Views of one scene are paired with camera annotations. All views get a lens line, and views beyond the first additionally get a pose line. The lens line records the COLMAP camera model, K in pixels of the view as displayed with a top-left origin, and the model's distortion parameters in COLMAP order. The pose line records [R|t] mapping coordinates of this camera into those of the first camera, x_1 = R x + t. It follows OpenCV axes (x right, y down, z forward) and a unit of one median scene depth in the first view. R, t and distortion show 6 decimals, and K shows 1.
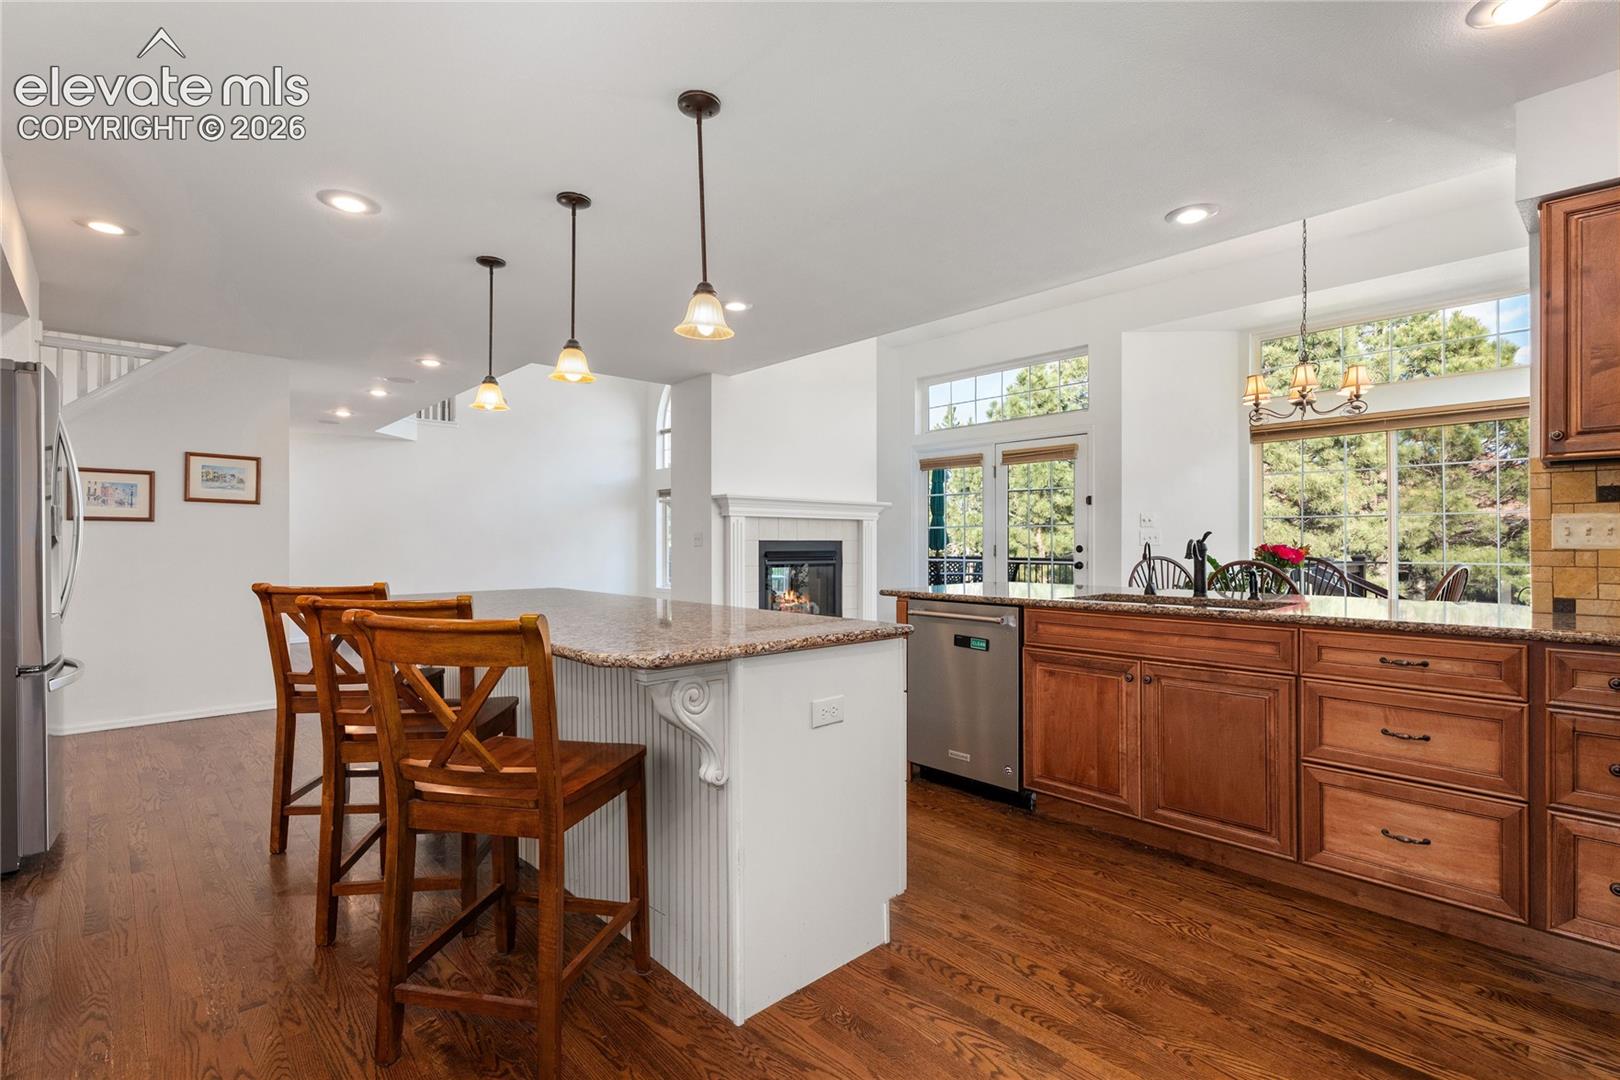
lens RADIAL K [[736.2, 0, 807.0], [0, 736.2, 542.8], [0, 0, 1]] dist [0.004568, 0.000362]
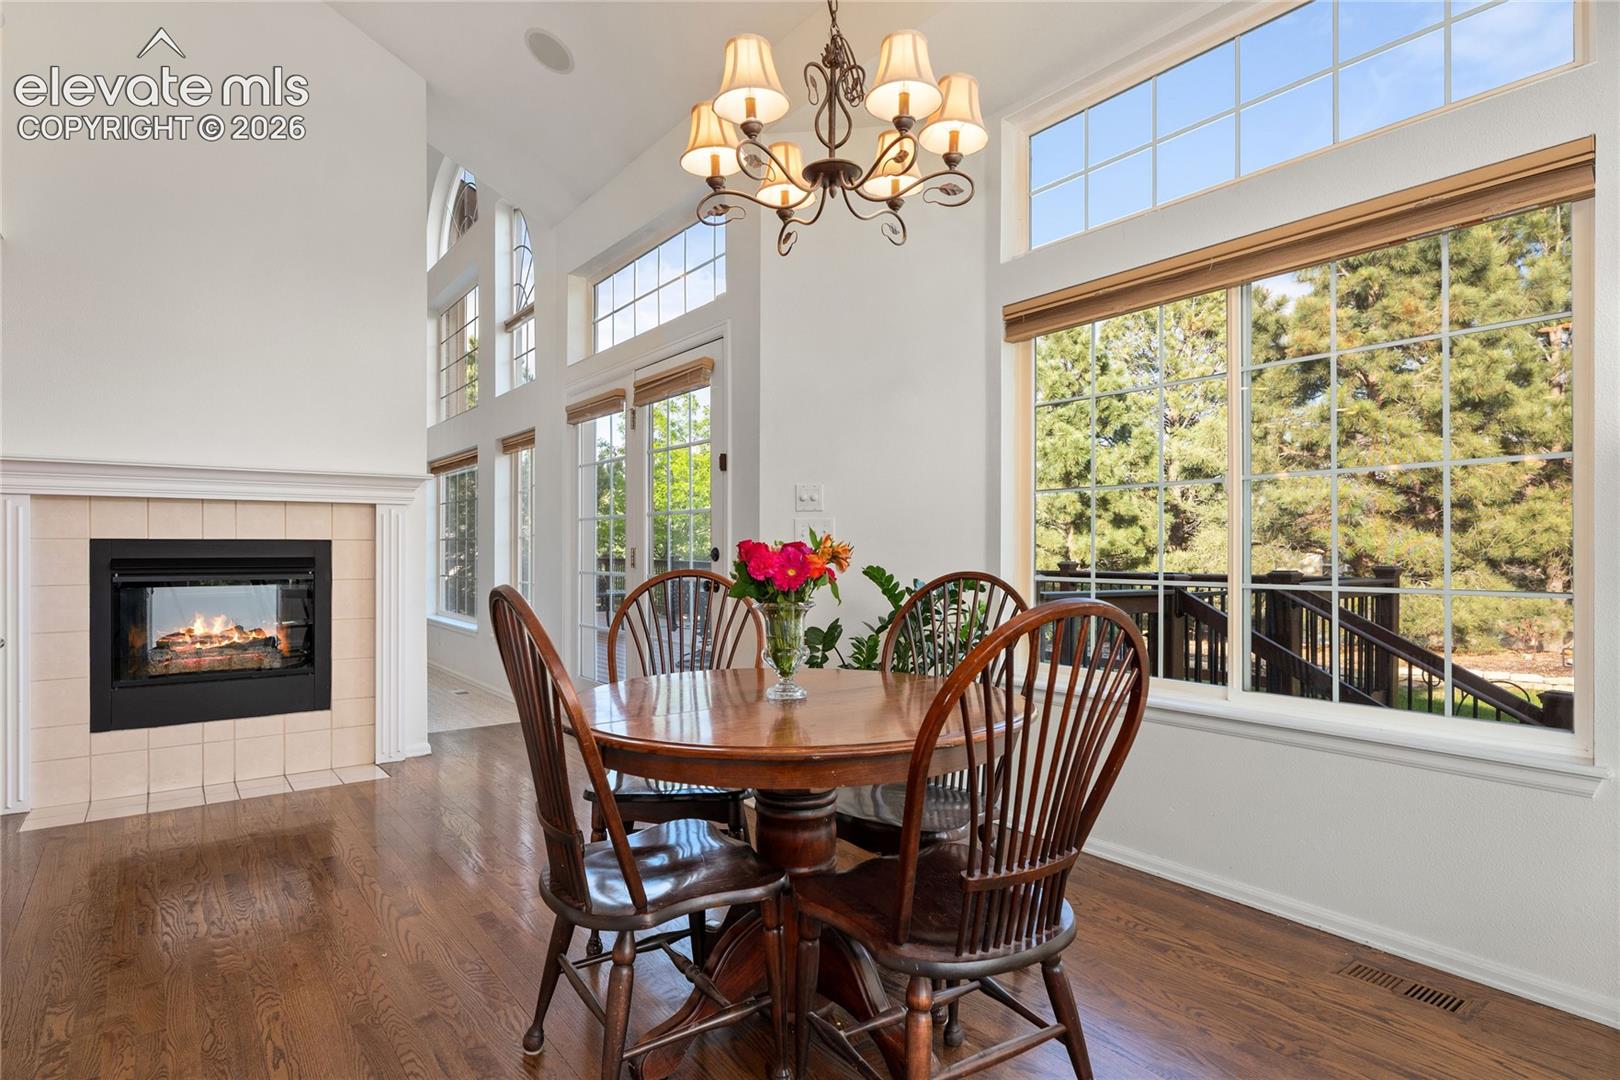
lens RADIAL K [[841.5, 0, 810.0], [0, 841.5, 540.0], [0, 0, 1]] dist [-0.001060, -0.001157]
pose [[0.994150, -0.000060, -0.108012, 0.193458], [-0.001022, 0.999950, -0.009959, 0.000932], [0.108007, 0.010011, 0.994100, 0.158573]]
